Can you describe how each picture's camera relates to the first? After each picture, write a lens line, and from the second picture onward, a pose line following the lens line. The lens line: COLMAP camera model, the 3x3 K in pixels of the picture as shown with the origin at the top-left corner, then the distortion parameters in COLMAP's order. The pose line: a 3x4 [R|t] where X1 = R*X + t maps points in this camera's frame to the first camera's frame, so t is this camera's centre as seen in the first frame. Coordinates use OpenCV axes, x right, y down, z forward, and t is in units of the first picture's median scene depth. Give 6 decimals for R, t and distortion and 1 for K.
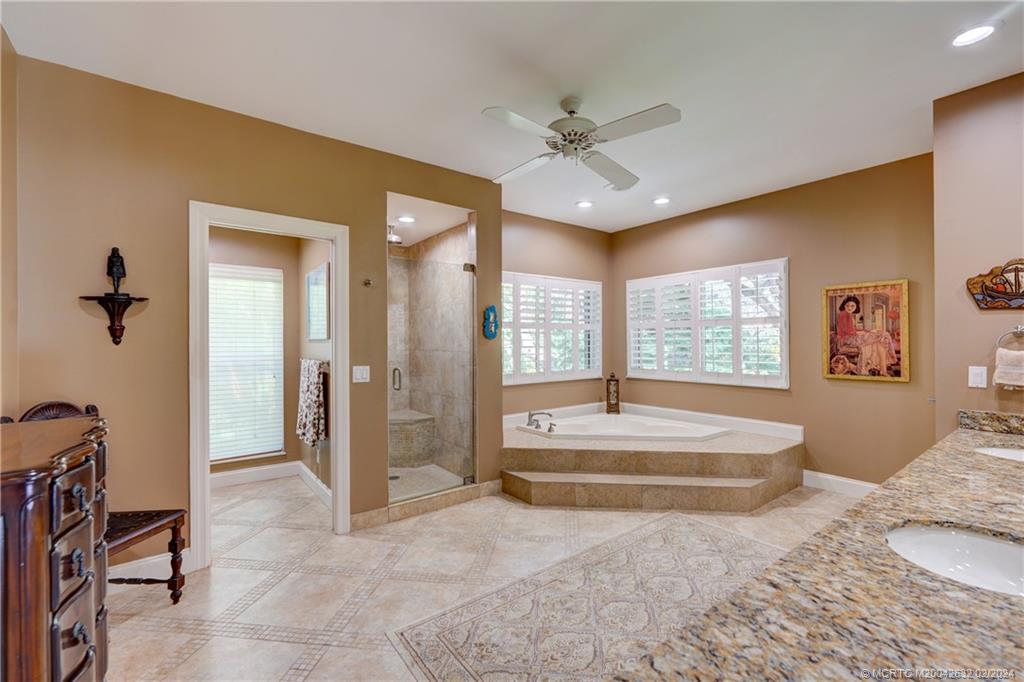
lens RADIAL K [[429.8, 0, 513.4], [0, 429.8, 340.7], [0, 0, 1]] dist [0.000291, -0.000044]
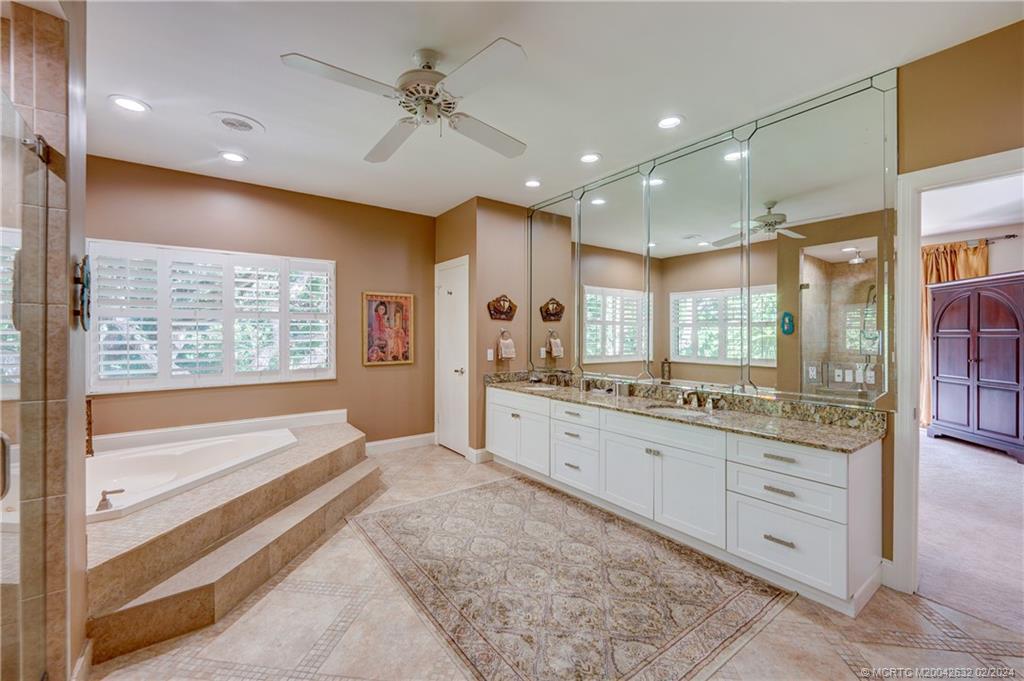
lens RADIAL K [[414.2, 0, 513.3], [0, 414.2, 338.2], [0, 0, 1]] dist [-0.000498, -0.000376]
pose [[0.027190, -0.005654, 0.999614, -0.493992], [0.001647, 0.999983, 0.005611, 0.001896], [-0.999629, 0.001493, 0.027199, 0.591467]]
